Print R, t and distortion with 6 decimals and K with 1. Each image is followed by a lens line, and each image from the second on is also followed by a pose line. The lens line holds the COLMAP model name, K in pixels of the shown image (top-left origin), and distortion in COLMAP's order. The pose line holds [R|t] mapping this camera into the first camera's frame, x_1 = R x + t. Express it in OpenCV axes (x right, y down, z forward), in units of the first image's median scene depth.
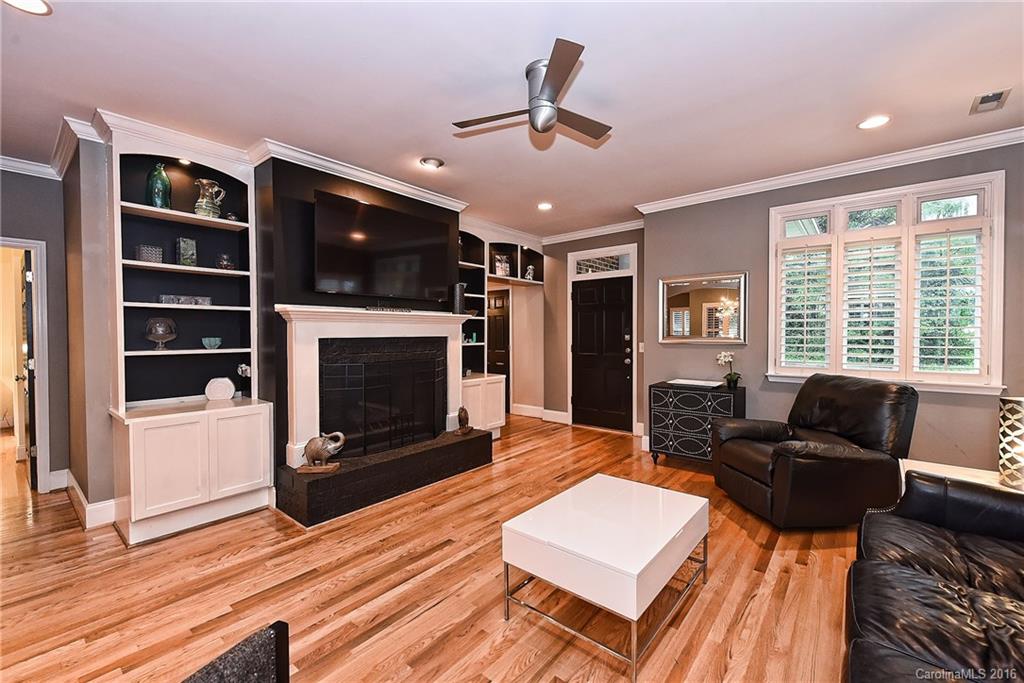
lens RADIAL K [[427.0, 0, 515.6], [0, 427.0, 341.5], [0, 0, 1]] dist [0.003654, 0.000025]
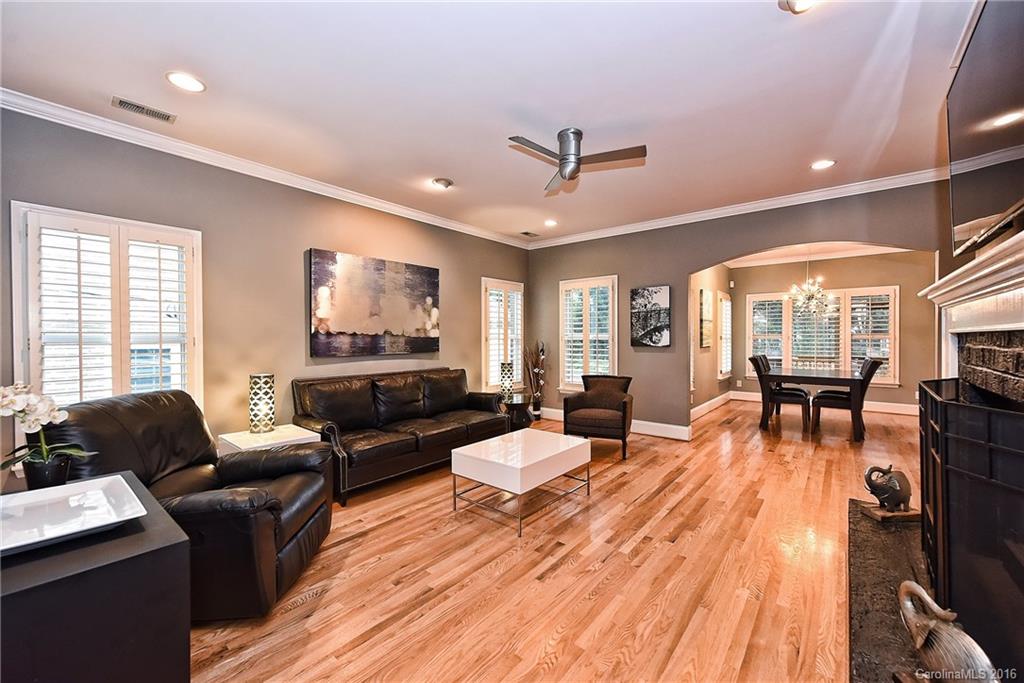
lens RADIAL K [[398.9, 0, 516.0], [0, 398.9, 336.5], [0, 0, 1]] dist [0.000546, -0.000035]
pose [[-0.999976, 0.006390, -0.002531, 0.163194], [0.006338, 0.999781, 0.019935, -0.018529], [0.002657, 0.019919, -0.999798, 1.554440]]
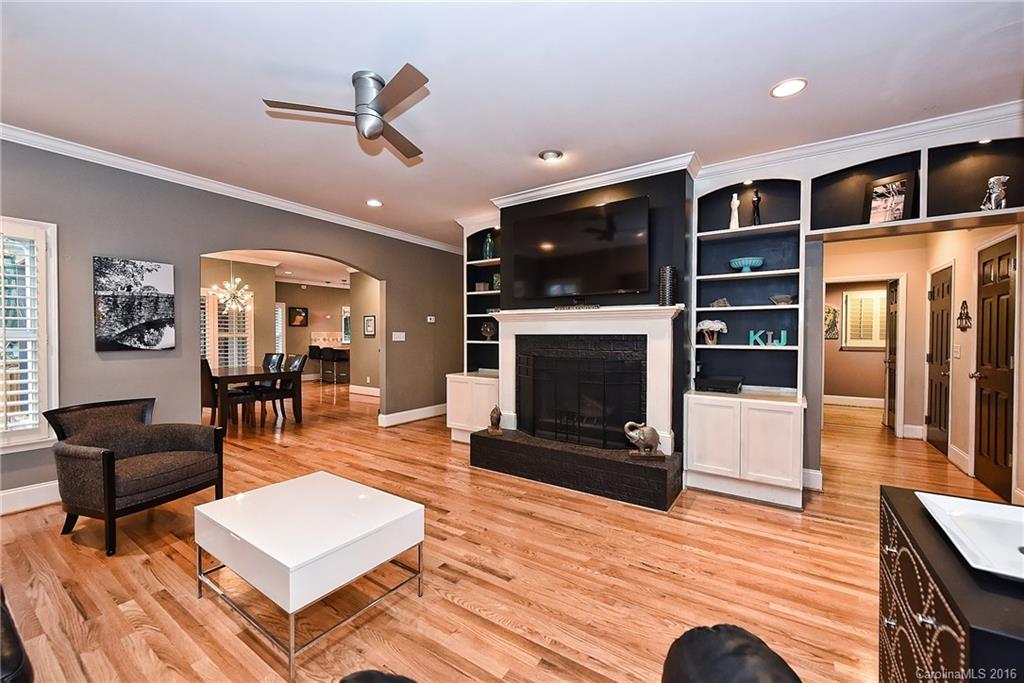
lens RADIAL K [[405.9, 0, 512.0], [0, 405.9, 341.5], [0, 0, 1]] dist [-0.000510, -0.000457]
pose [[0.086516, 0.019308, -0.996063, 0.757509], [-0.022292, 0.999599, 0.017440, -0.007926], [0.996001, 0.020696, 0.086912, 0.872085]]
